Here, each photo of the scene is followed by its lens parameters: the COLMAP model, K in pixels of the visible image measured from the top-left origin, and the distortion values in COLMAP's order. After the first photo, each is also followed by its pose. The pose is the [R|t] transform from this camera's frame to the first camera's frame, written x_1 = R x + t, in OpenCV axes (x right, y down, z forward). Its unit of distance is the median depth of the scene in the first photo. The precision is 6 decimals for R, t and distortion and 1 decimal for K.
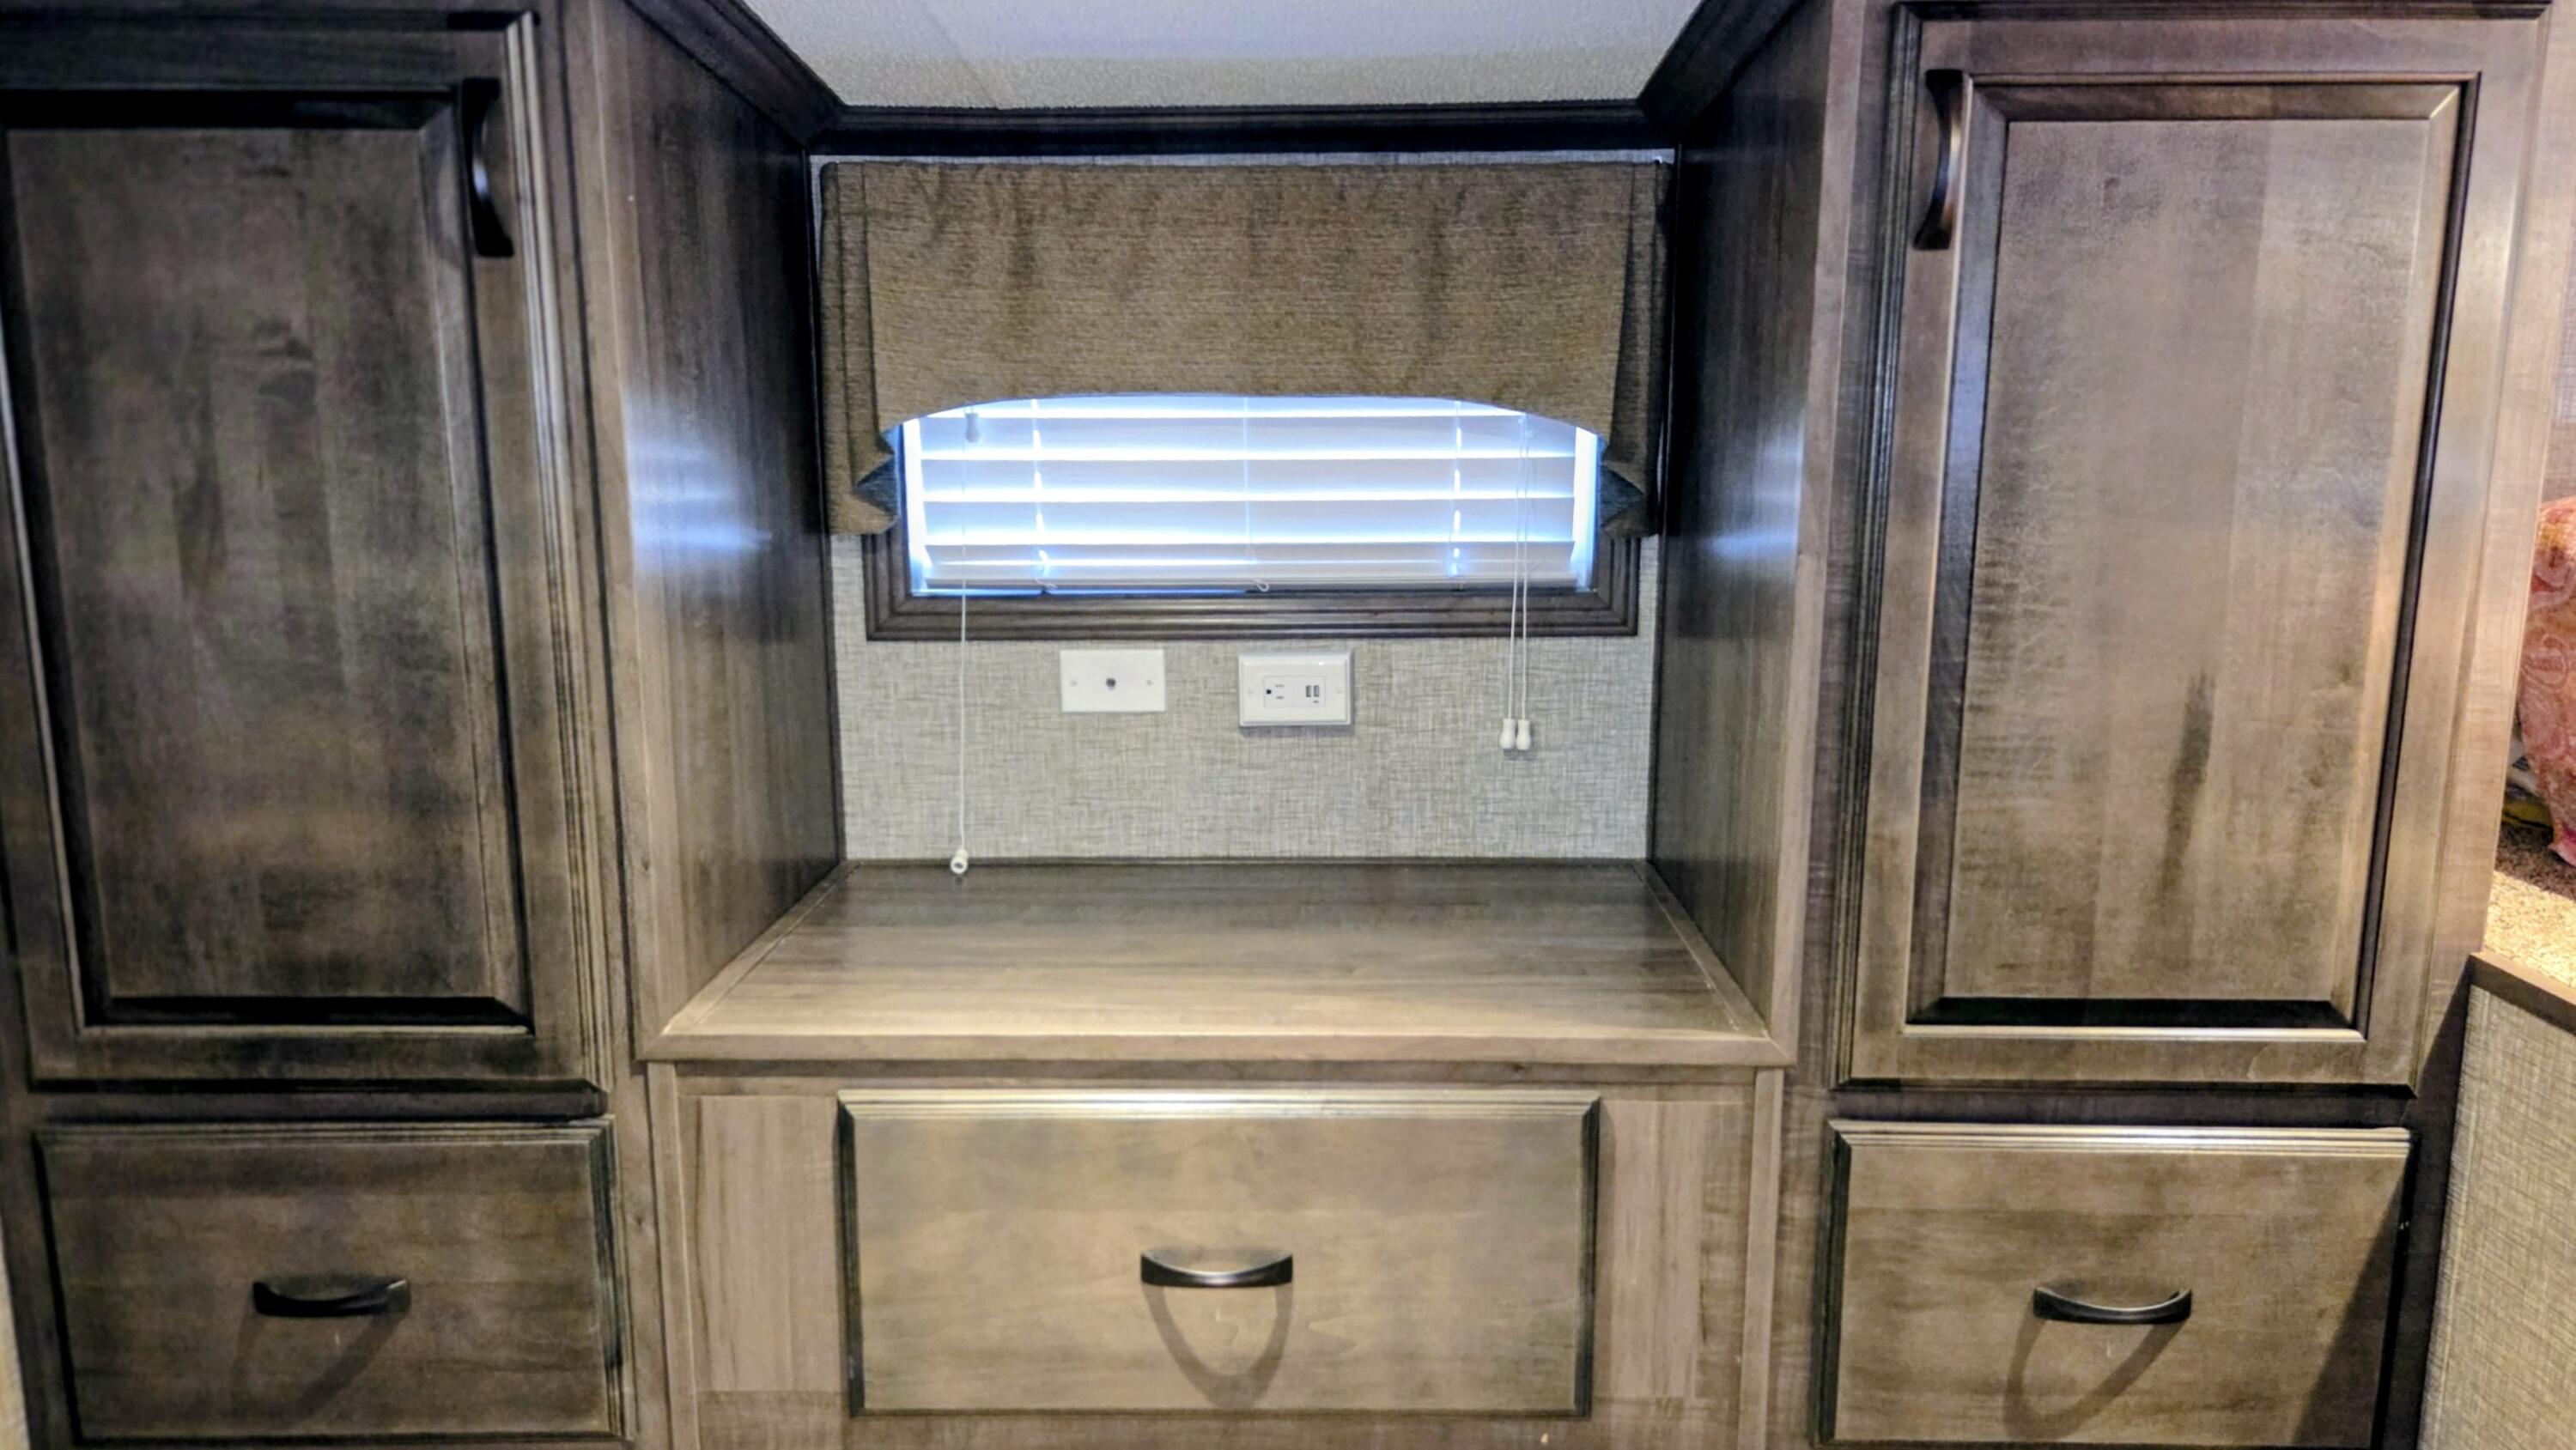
lens RADIAL K [[1866.9, 0, 1365.1], [0, 1866.9, 757.3], [0, 0, 1]] dist [0.065613, -0.078342]
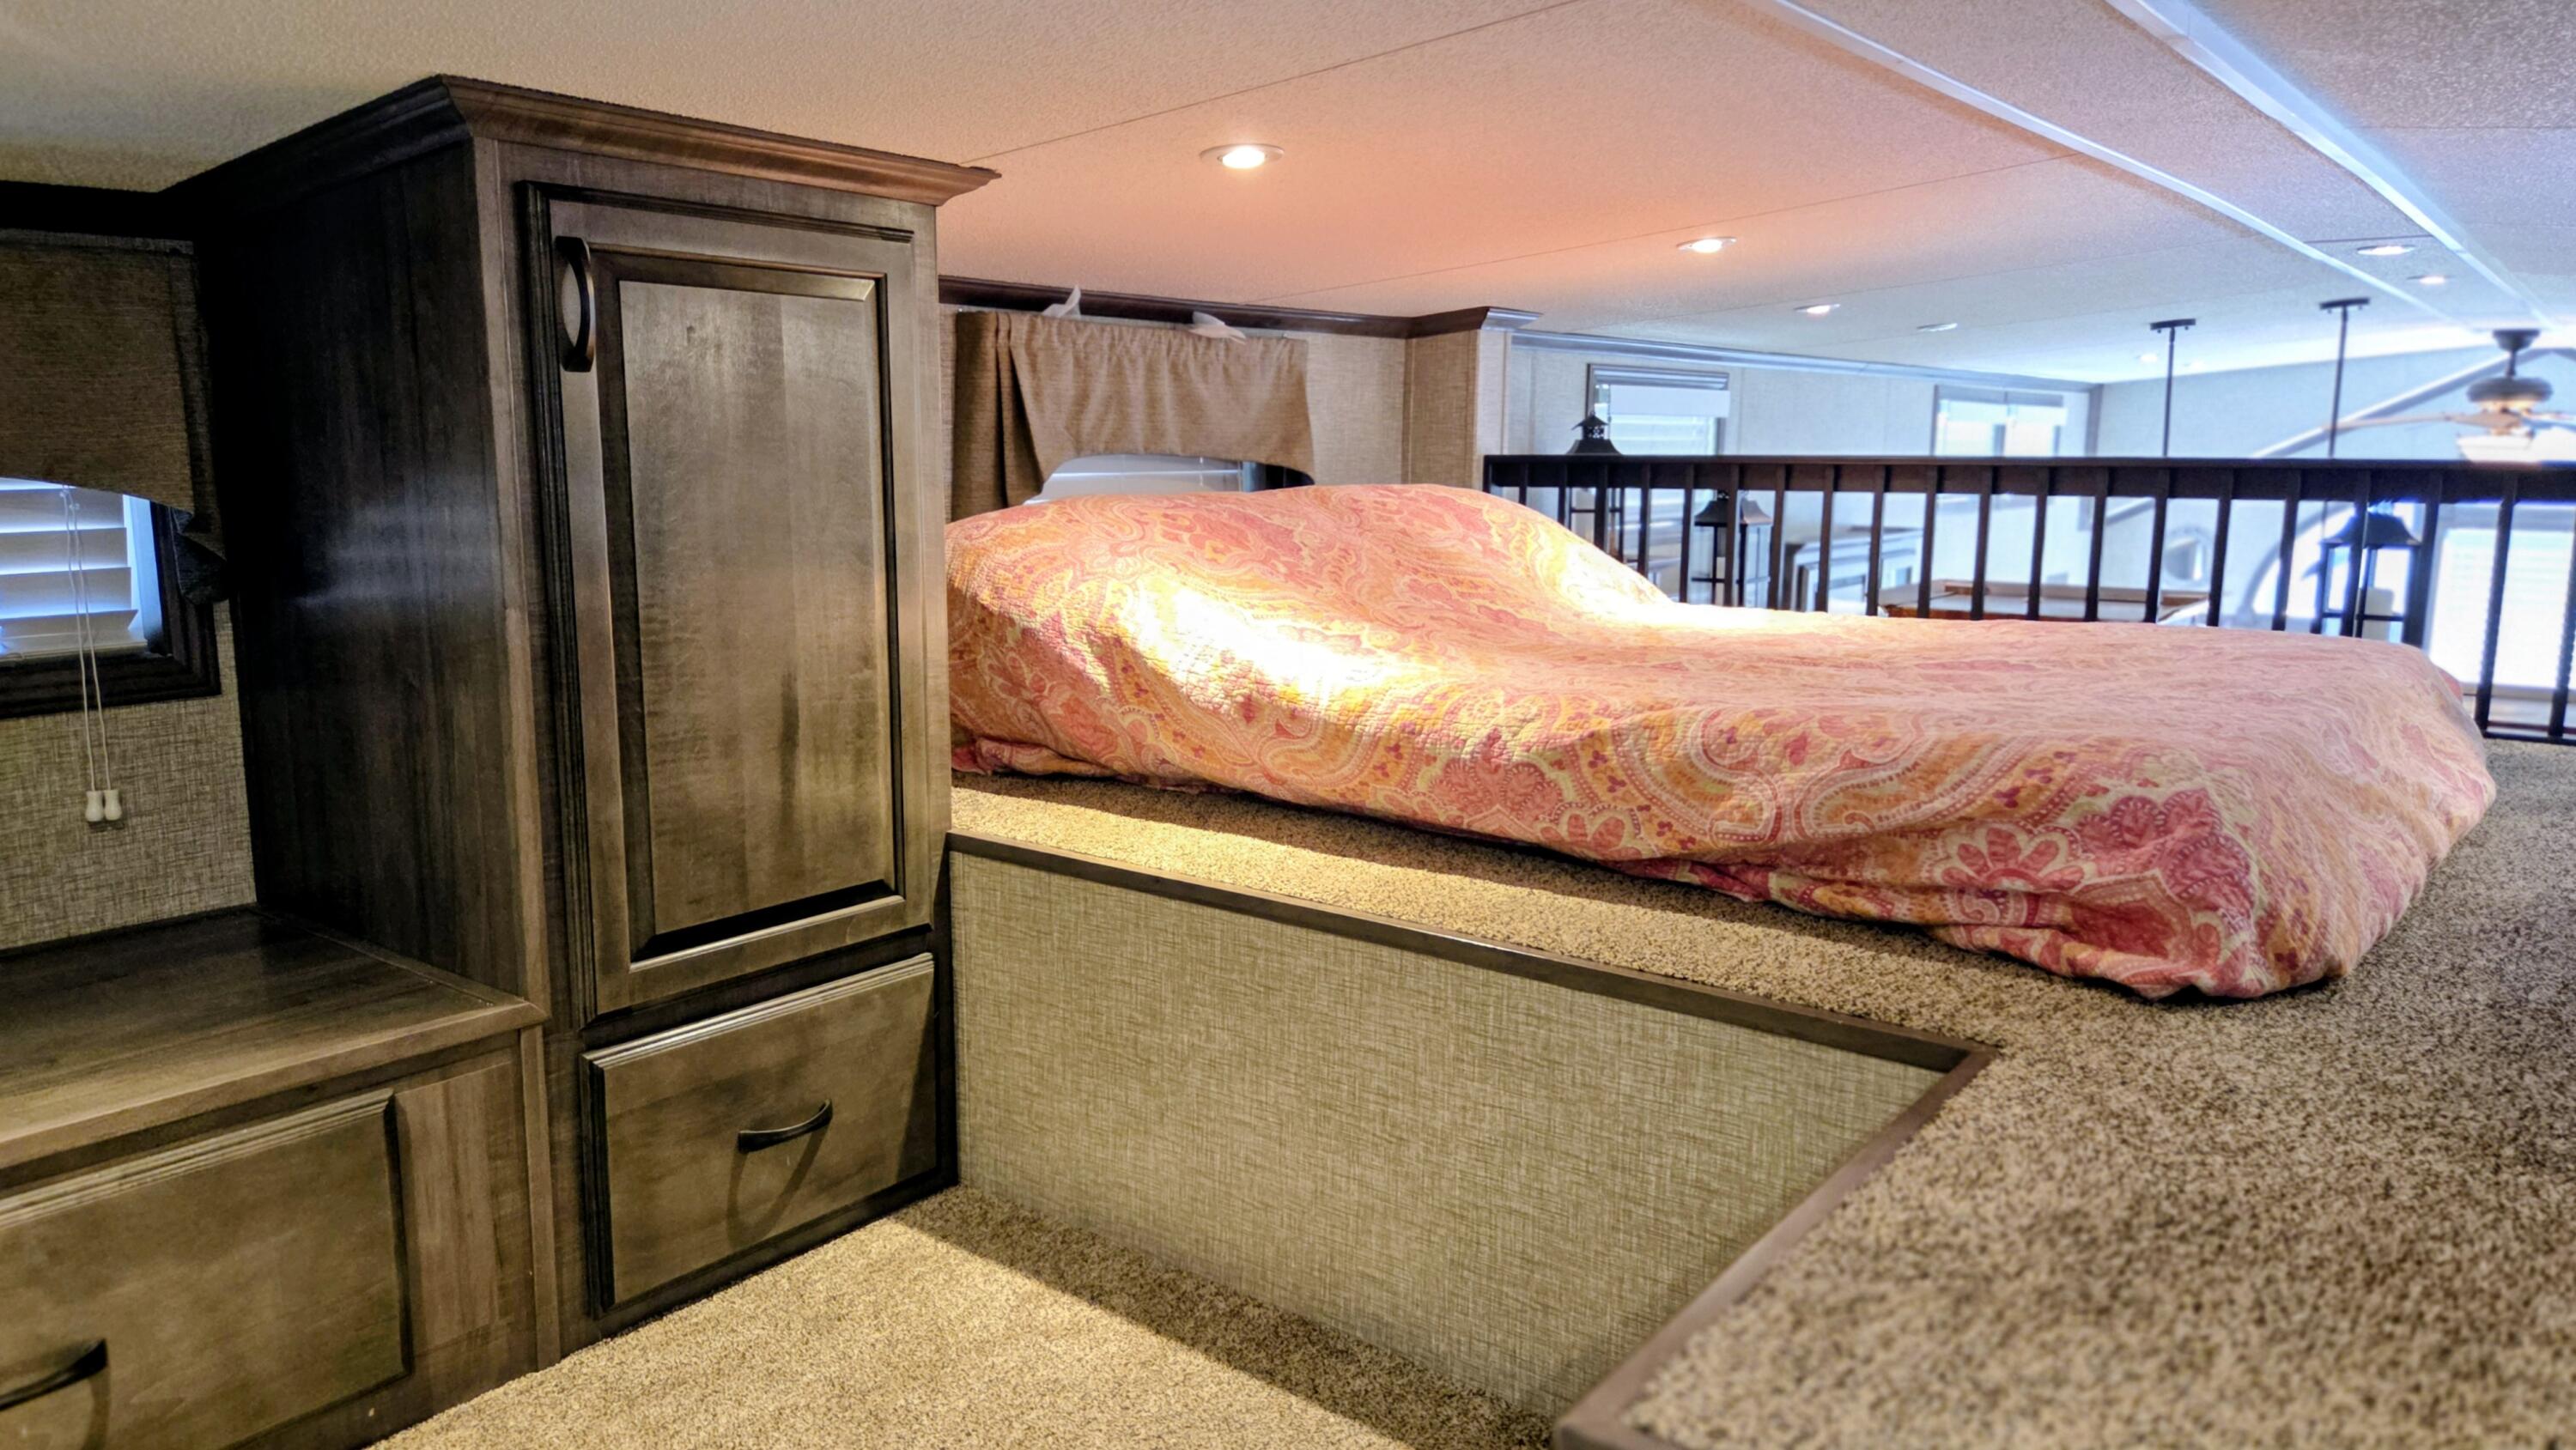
lens RADIAL K [[1838.5, 0, 1288.0], [0, 1838.5, 725.0], [0, 0, 1]] dist [0.051219, -0.042509]
pose [[0.582456, -0.126438, 0.802969, -0.442955], [0.142265, 0.988438, 0.052447, -0.021958], [-0.800316, 0.083687, 0.593709, -0.130453]]
